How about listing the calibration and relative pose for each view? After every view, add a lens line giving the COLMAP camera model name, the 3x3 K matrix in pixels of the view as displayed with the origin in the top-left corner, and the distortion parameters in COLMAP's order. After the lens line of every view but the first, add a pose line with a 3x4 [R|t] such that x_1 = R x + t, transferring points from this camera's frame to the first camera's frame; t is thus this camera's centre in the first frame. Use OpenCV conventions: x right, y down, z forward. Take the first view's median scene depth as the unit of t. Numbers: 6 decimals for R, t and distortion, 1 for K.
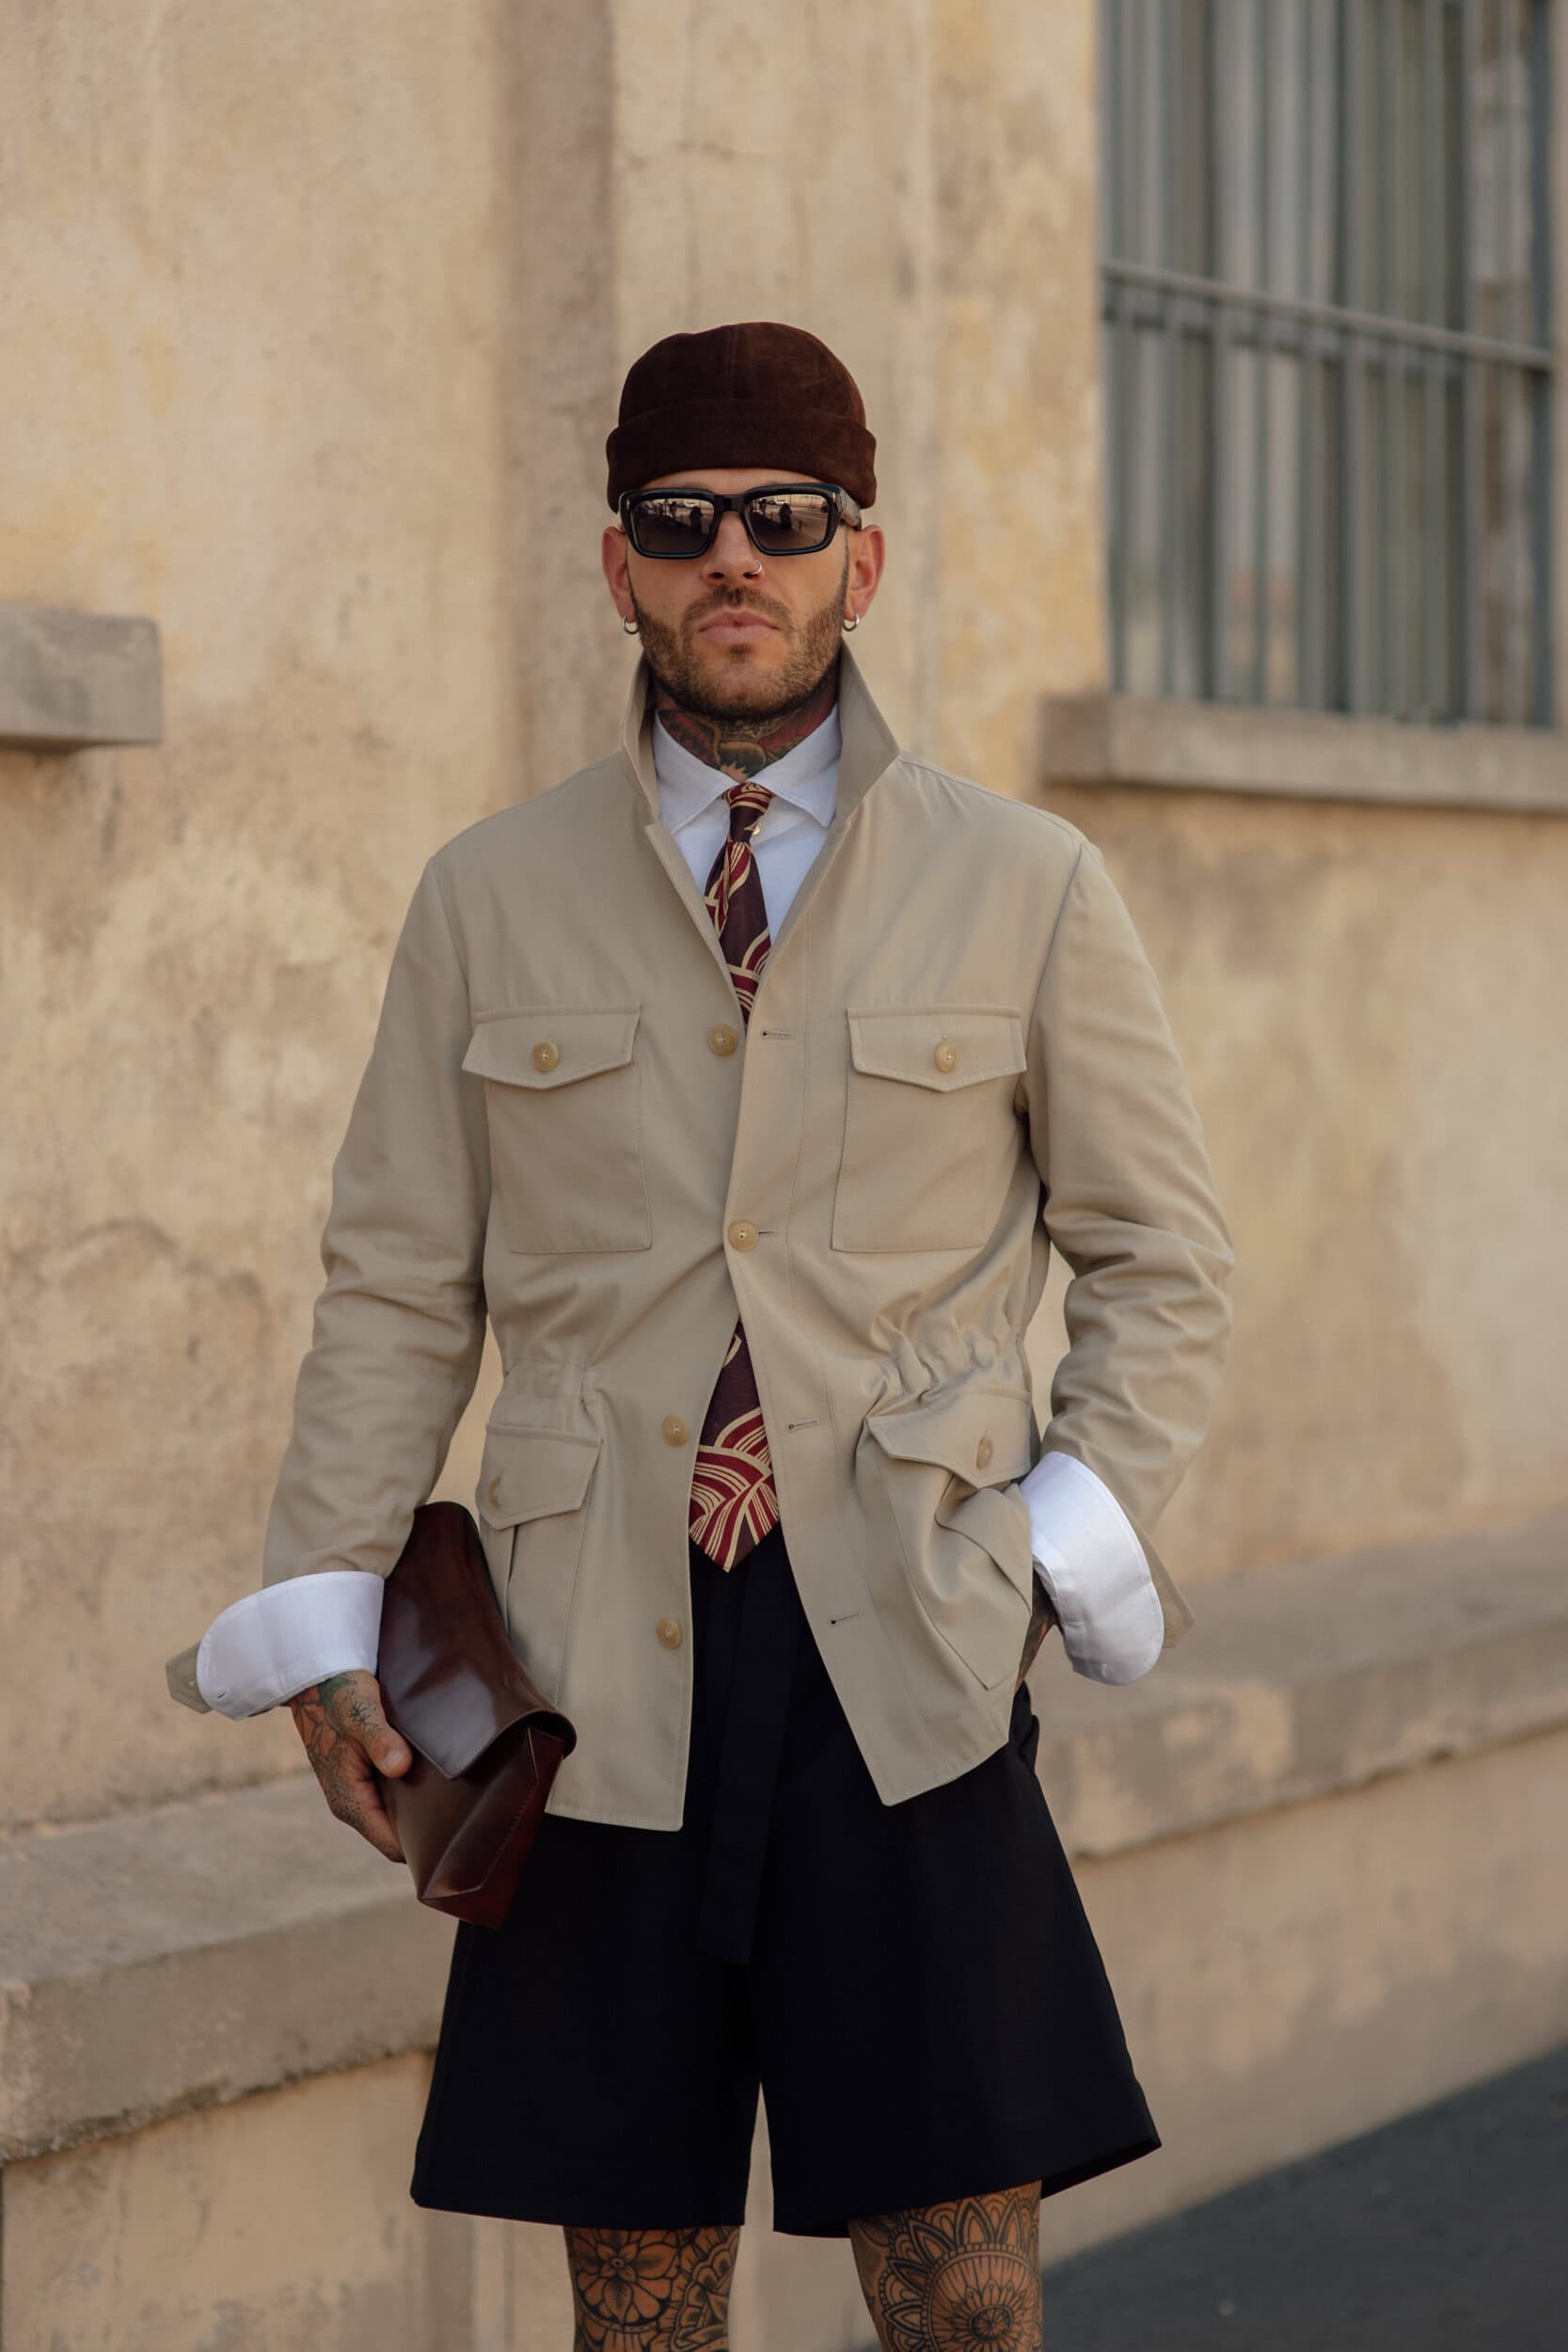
lens RADIAL K [[5786.3, 0, 784.0], [0, 5786.3, 1176.0], [0, 0, 1]] dist [0.019893, -0.629312]
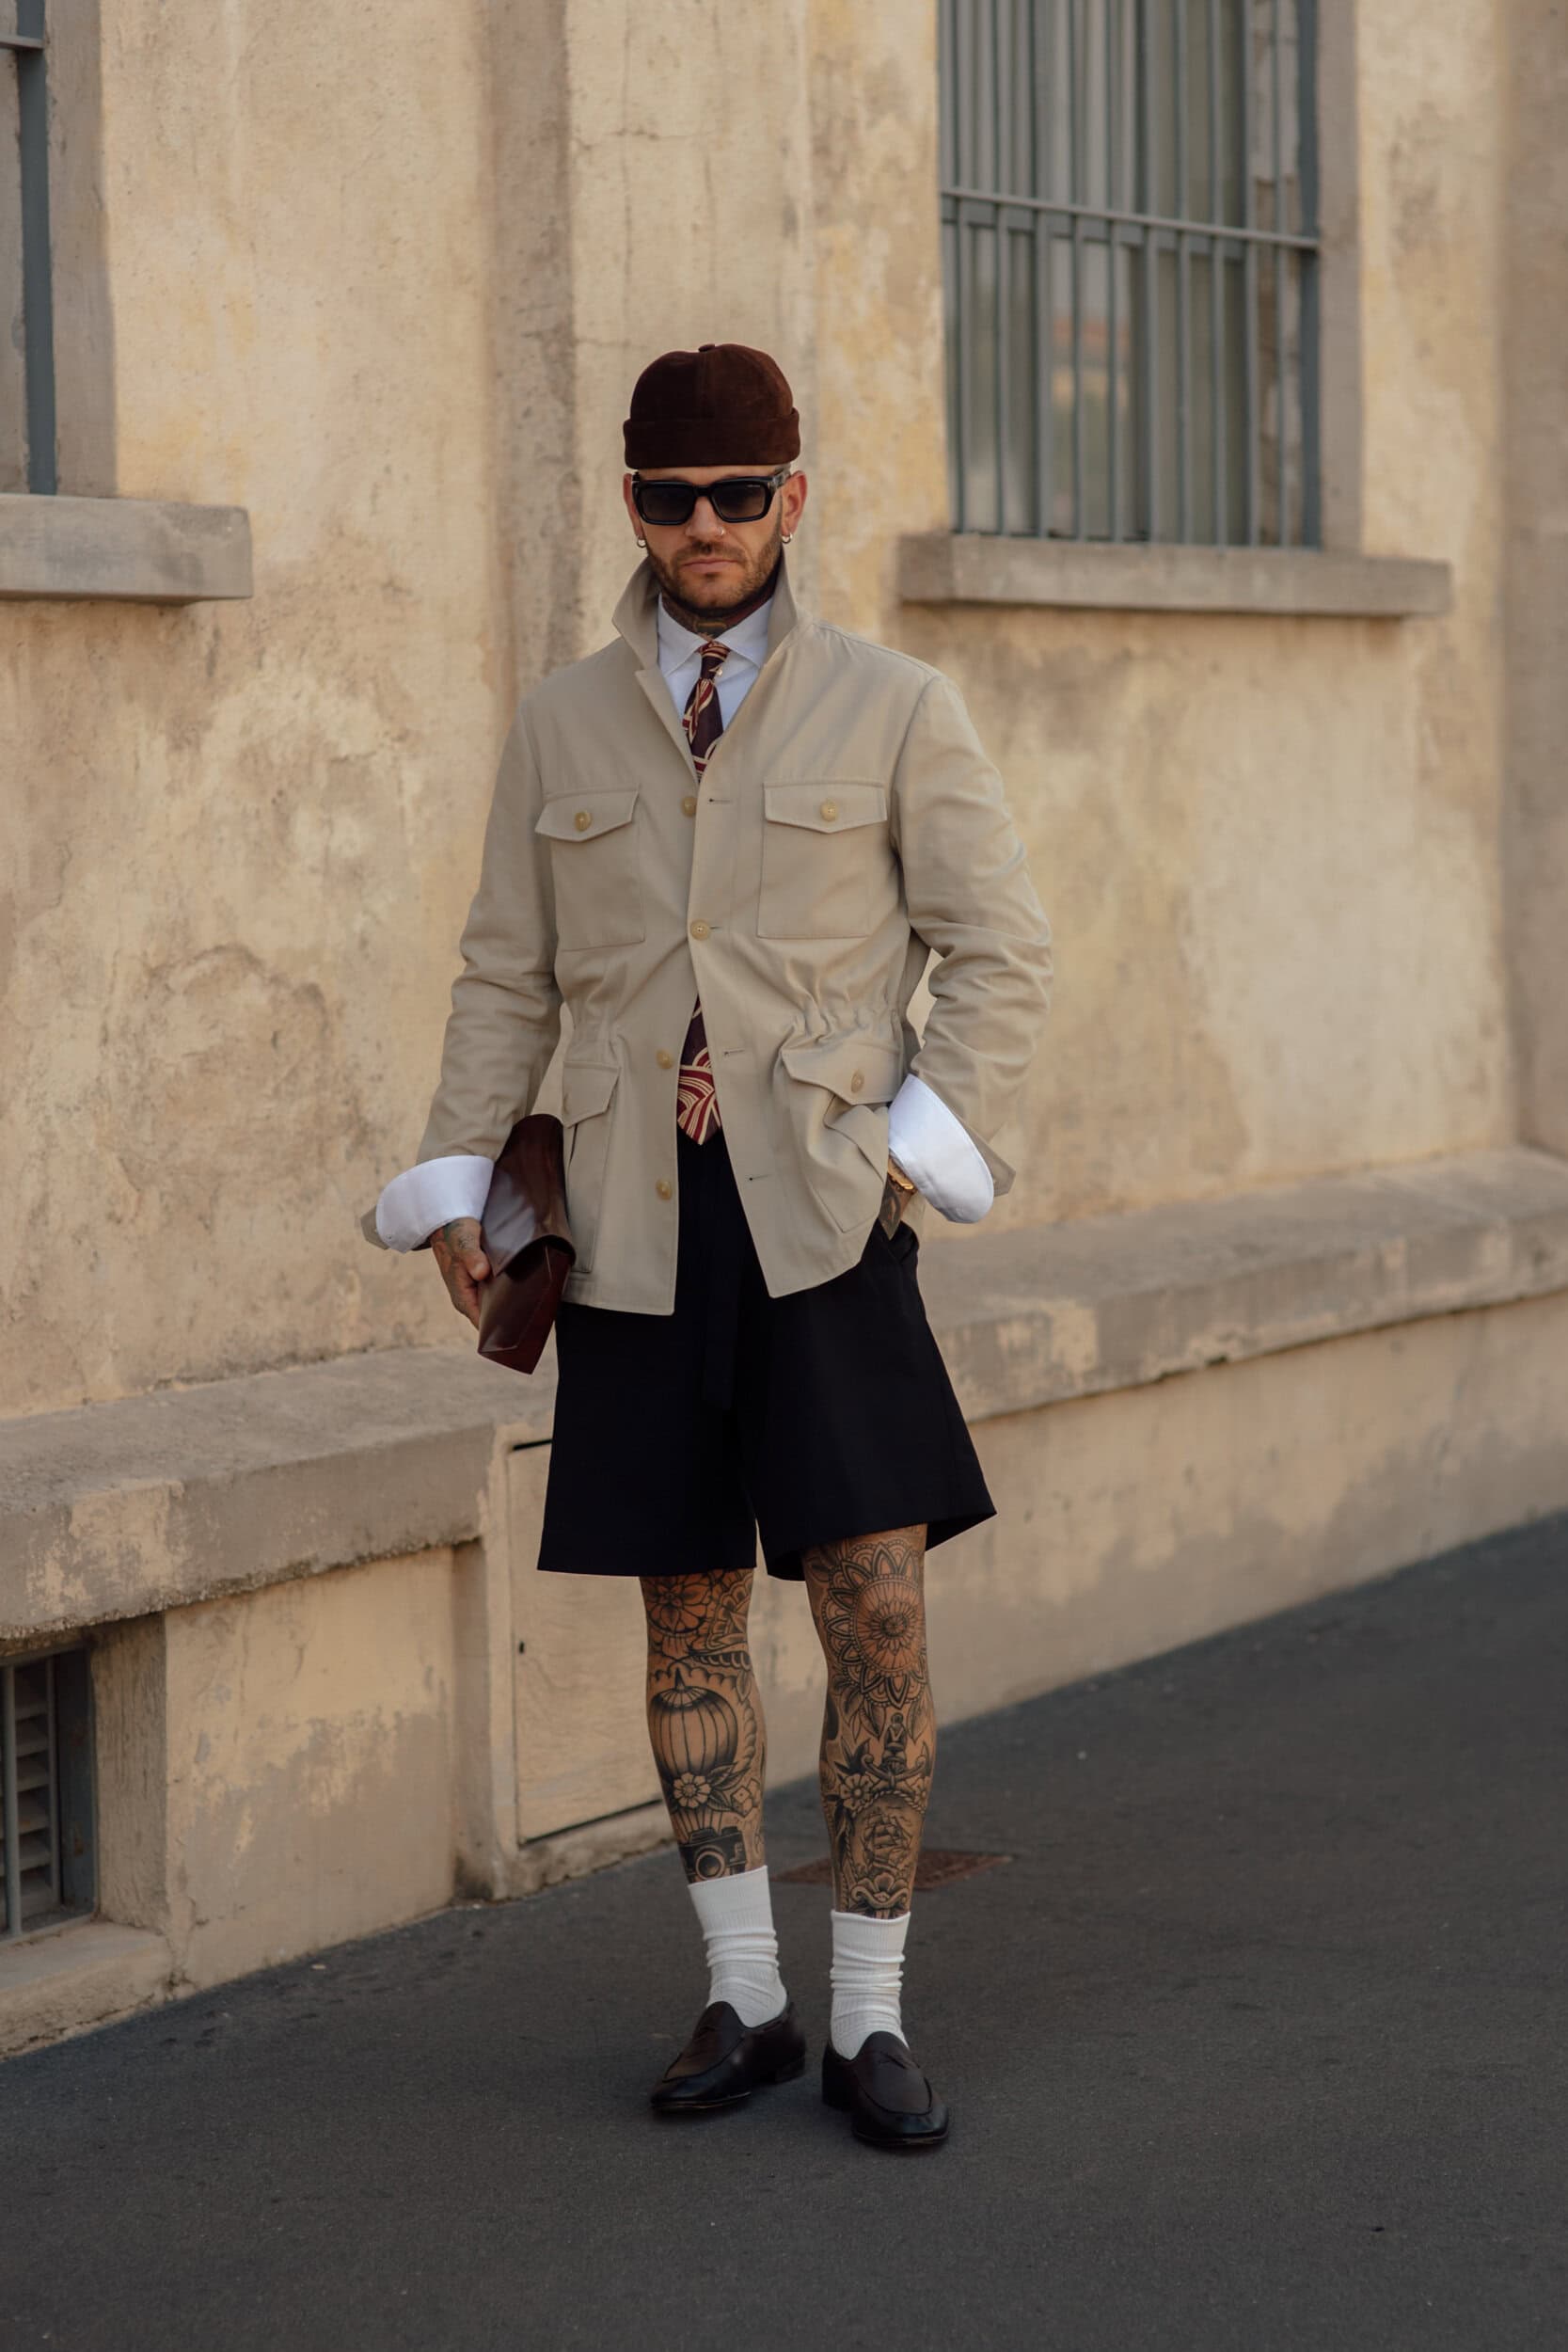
lens RADIAL K [[5786.3, 0, 784.0], [0, 5786.3, 1176.0], [0, 0, 1]] dist [0.019893, -0.629312]
pose [[0.999780, -0.010154, 0.018365, -0.007536], [0.009356, 0.999031, 0.043013, 0.004403], [-0.018784, -0.042832, 0.998906, -0.371847]]
